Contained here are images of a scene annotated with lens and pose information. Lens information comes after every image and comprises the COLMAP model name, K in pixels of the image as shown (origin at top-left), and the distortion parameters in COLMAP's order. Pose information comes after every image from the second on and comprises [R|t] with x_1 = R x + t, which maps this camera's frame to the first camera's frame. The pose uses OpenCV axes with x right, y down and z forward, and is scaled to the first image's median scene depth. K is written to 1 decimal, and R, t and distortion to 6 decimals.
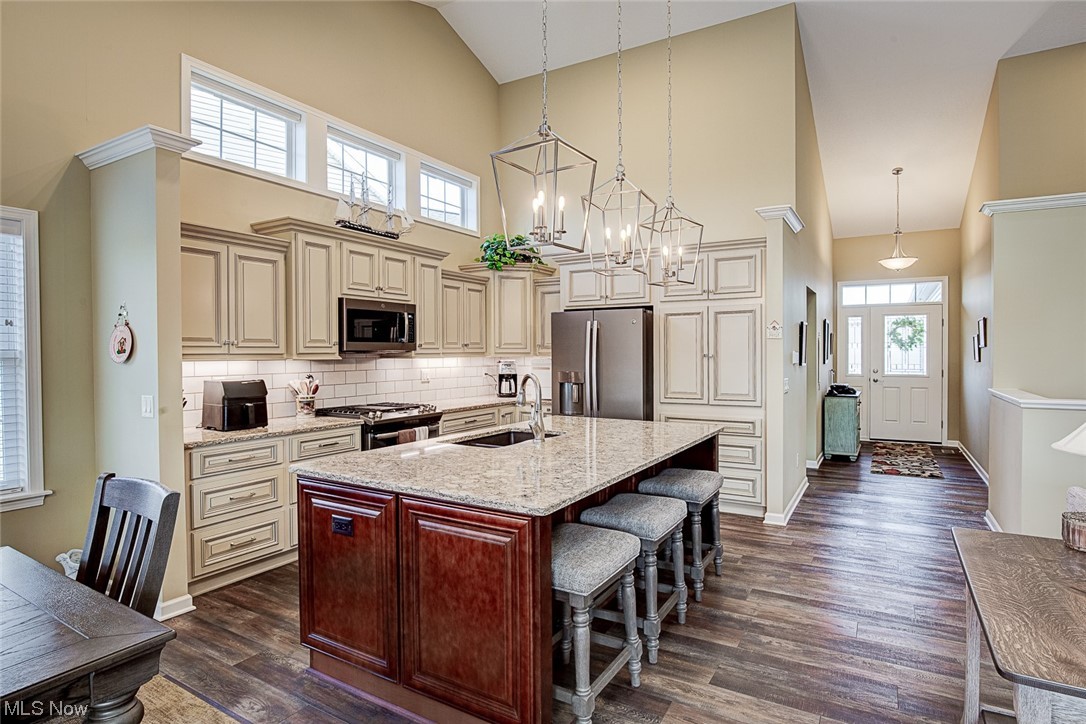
lens RADIAL K [[580.8, 0, 543.9], [0, 580.8, 358.7], [0, 0, 1]] dist [-0.018307, 0.001696]
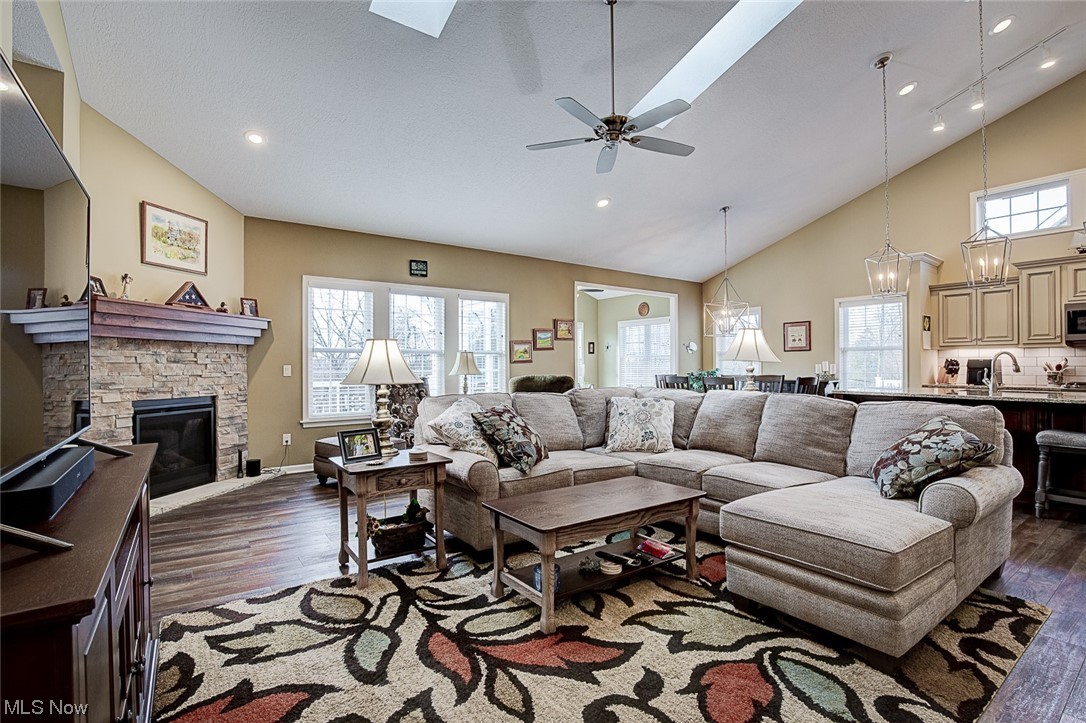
lens RADIAL K [[510.7, 0, 562.6], [0, 510.7, 362.2], [0, 0, 1]] dist [-0.036602, 0.007806]
pose [[-0.372595, -0.000516, -0.927994, 1.246366], [-0.006044, 0.999980, 0.001871, 0.044964], [0.927975, 0.006306, -0.372590, 0.287597]]
